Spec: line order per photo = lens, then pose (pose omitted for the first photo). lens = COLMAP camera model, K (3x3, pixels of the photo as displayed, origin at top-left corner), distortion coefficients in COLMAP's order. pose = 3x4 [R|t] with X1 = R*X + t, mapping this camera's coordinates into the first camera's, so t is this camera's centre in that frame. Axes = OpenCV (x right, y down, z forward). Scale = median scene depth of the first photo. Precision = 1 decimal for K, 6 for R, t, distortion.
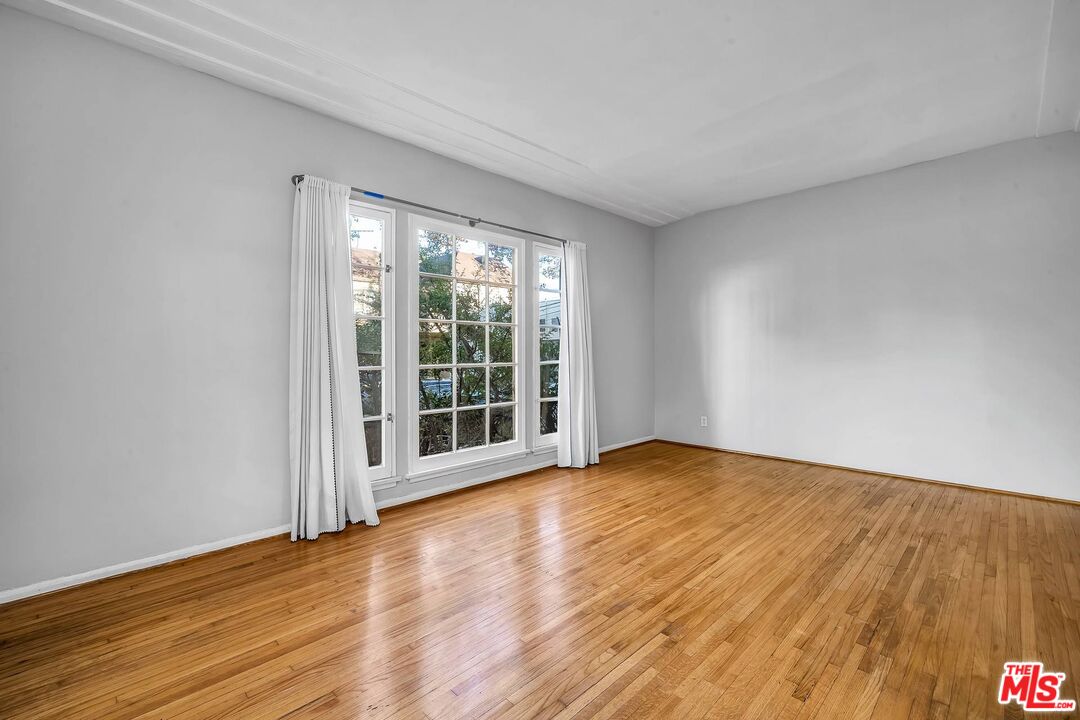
lens RADIAL K [[453.9, 0, 540.0], [0, 453.9, 360.0], [0, 0, 1]] dist [0.001363, 0.000111]
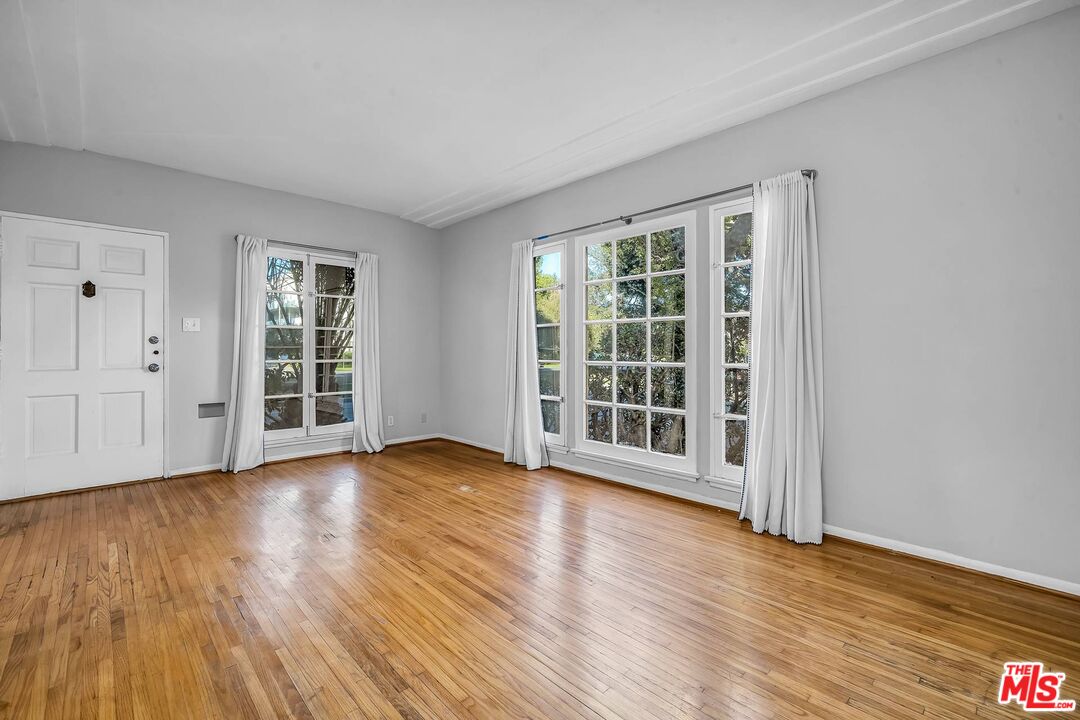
lens RADIAL K [[467.2, 0, 540.7], [0, 467.2, 349.9], [0, 0, 1]] dist [-0.001280, -0.000036]
pose [[-0.005233, 0.001001, -0.999986, 0.908583], [-0.017405, 0.999848, 0.001092, -0.016350], [0.999835, 0.017410, -0.005215, 0.845187]]
